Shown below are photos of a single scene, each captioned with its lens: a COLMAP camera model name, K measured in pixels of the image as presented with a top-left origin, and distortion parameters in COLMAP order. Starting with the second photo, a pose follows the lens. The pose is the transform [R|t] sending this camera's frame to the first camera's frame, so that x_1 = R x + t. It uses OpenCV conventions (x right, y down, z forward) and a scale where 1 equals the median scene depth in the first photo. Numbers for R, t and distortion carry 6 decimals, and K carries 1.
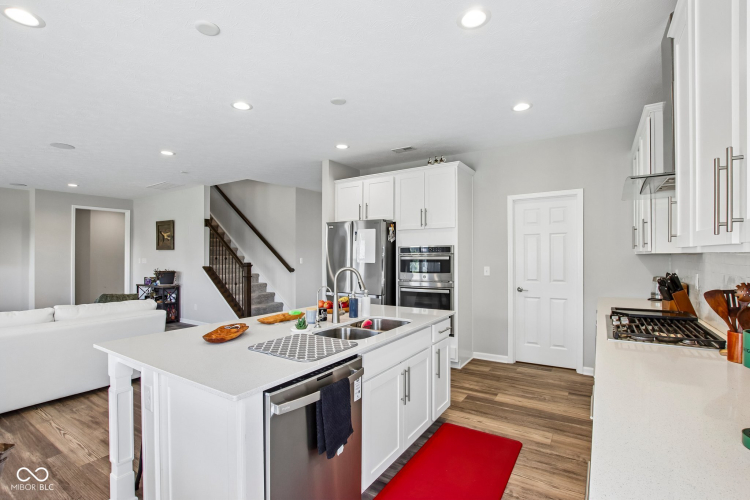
lens RADIAL K [[348.4, 0, 368.9], [0, 348.4, 250.3], [0, 0, 1]] dist [-0.017413, 0.001718]
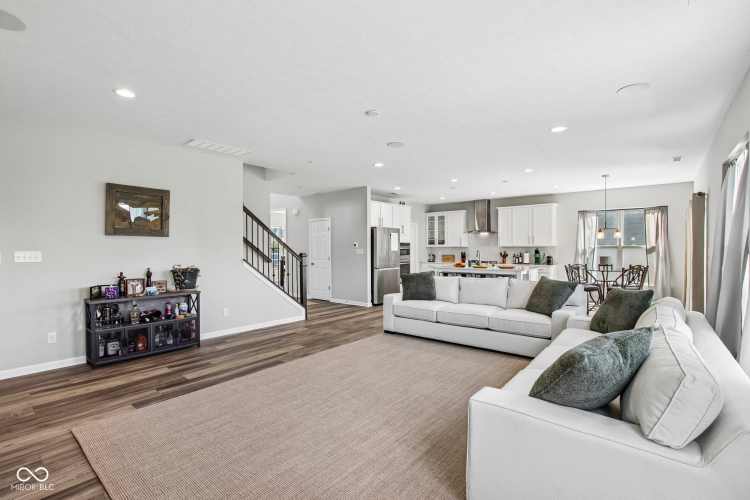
lens RADIAL K [[348.4, 0, 374.2], [0, 348.4, 252.8], [0, 0, 1]] dist [-0.017413, 0.001718]
pose [[0.110816, -0.013028, 0.993756, -1.217716], [-0.016616, 0.999750, 0.014960, 0.013082], [-0.993702, -0.018170, 0.110571, 0.573276]]
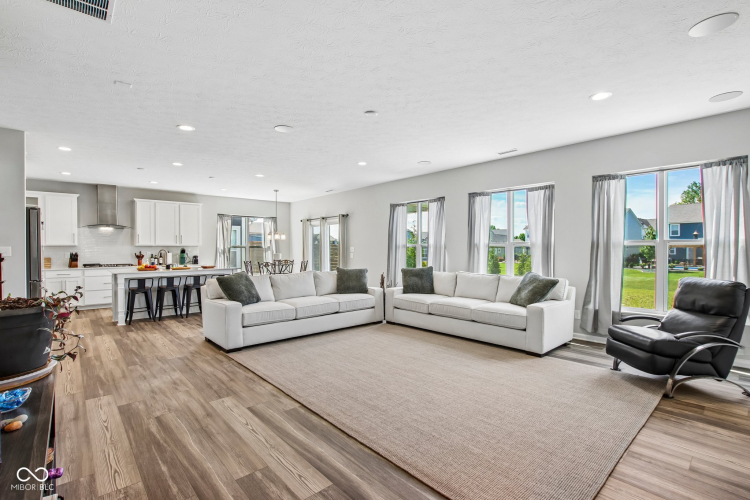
lens RADIAL K [[348.4, 0, 374.5], [0, 348.4, 251.9], [0, 0, 1]] dist [-0.017413, 0.001718]
pose [[-0.967483, 0.000385, 0.252936, -0.845395], [-0.002584, 0.999932, -0.011409, 0.033020], [-0.252923, -0.011692, -0.967416, 1.151100]]
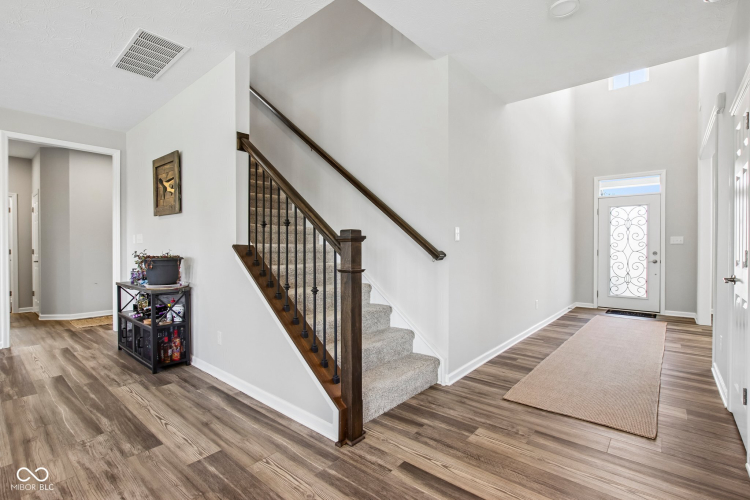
lens RADIAL K [[348.4, 0, 377.2], [0, 348.4, 250.9], [0, 0, 1]] dist [-0.017413, 0.001718]
pose [[0.993252, 0.004000, -0.115908, -0.247176], [-0.001281, 0.999723, 0.023521, 0.041980], [0.115970, -0.023214, 0.992981, 0.578998]]
